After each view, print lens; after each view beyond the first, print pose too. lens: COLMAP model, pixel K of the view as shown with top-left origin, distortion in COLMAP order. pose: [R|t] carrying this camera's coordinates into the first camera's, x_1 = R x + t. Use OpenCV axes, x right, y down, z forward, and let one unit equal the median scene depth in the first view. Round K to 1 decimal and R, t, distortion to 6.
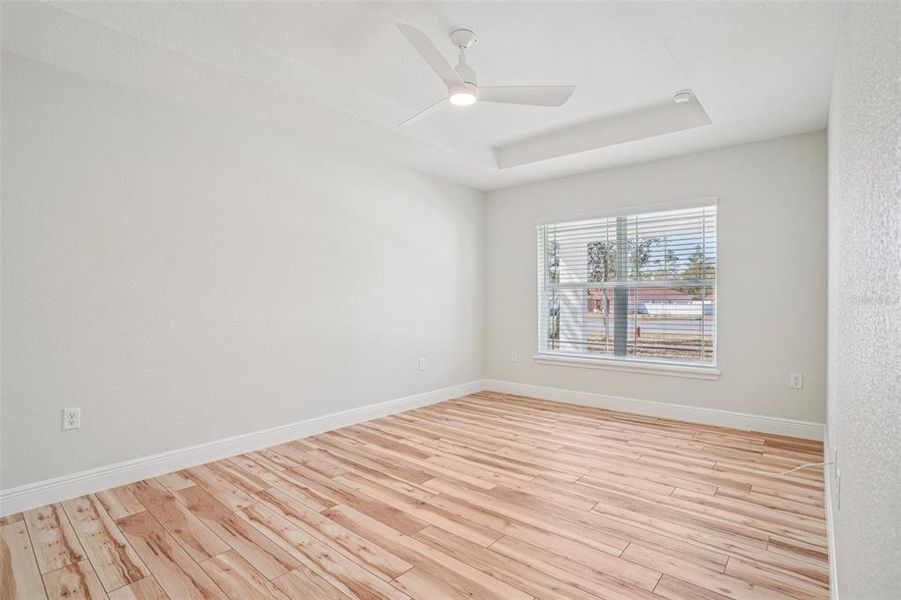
lens RADIAL K [[439.4, 0, 451.2], [0, 439.4, 294.9], [0, 0, 1]] dist [-0.060144, 0.000733]
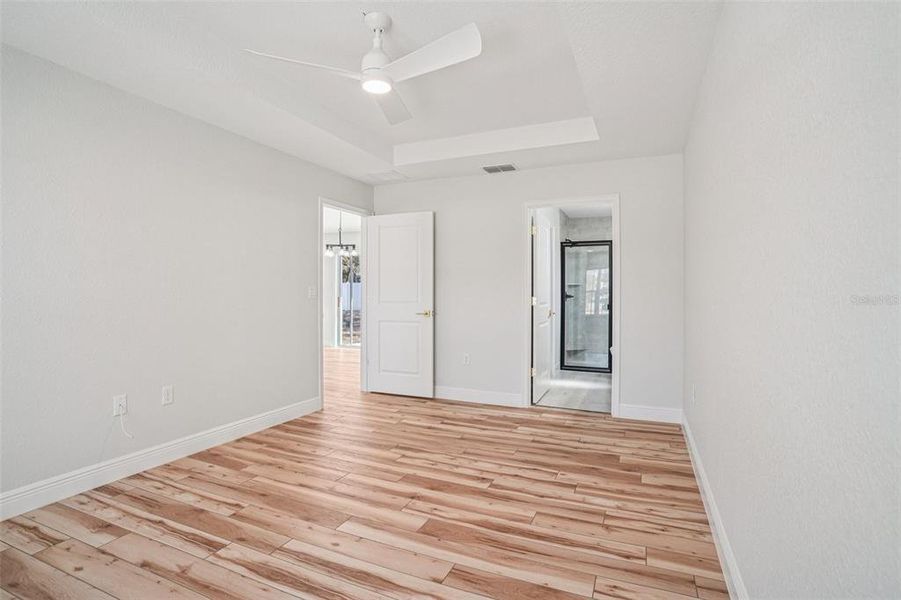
lens RADIAL K [[445.0, 0, 451.2], [0, 445.0, 298.3], [0, 0, 1]] dist [-0.072998, 0.030945]
pose [[-0.955953, 0.003862, -0.293493, 0.147200], [0.002396, 0.999983, 0.005352, 0.000833], [0.293508, 0.004413, -0.955946, 1.966444]]
